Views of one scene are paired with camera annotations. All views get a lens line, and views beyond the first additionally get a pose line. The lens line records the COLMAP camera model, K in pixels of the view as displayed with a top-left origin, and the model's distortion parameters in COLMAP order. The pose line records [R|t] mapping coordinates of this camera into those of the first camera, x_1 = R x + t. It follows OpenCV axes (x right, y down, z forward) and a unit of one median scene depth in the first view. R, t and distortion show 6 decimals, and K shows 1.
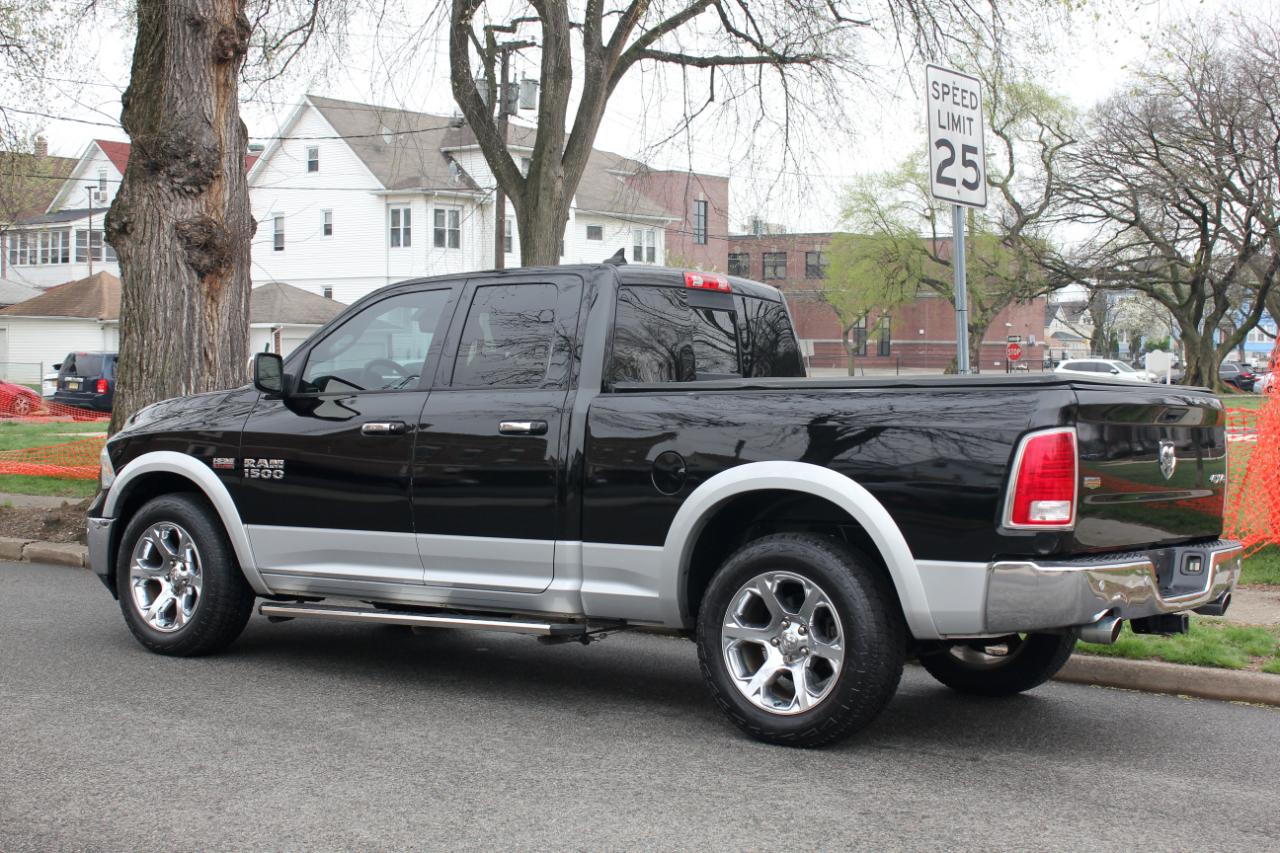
lens RADIAL K [[1857.2, 0, 654.4], [0, 1857.2, 425.2], [0, 0, 1]] dist [-0.044503, 0.088595]
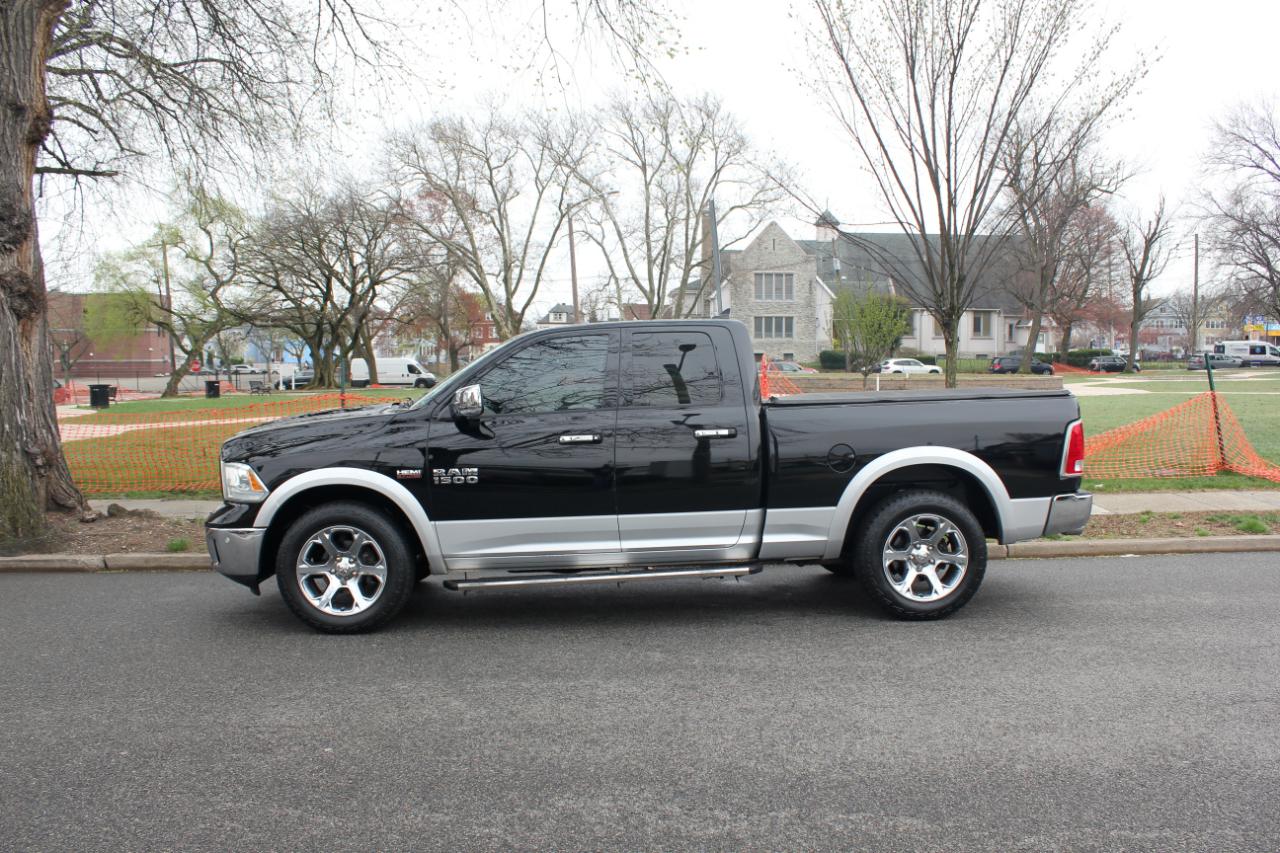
lens RADIAL K [[1083.4, 0, 656.8], [0, 1083.4, 428.5], [0, 0, 1]] dist [-0.176679, 0.172500]
pose [[0.776125, -0.049512, 0.628632, -0.350718], [0.035277, 0.998761, 0.035111, -0.018615], [-0.629591, -0.005074, 0.776910, 0.212948]]
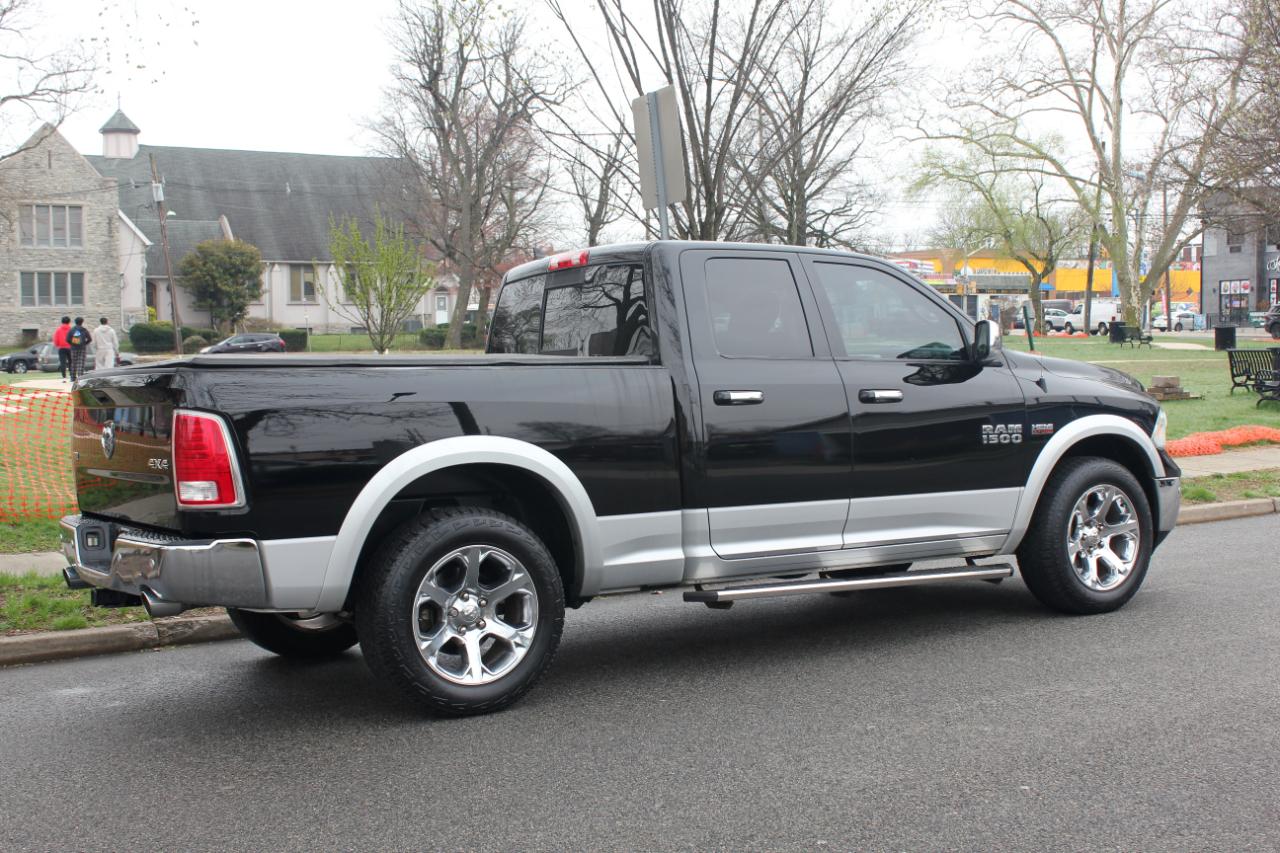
lens RADIAL K [[1589.5, 0, 654.7], [0, 1589.5, 426.2], [0, 0, 1]] dist [-0.099138, 0.170095]
pose [[0.350206, -0.064387, 0.934457, -0.589303], [0.051970, 0.997434, 0.049250, -0.018944], [-0.935230, 0.031316, 0.352654, 0.466476]]
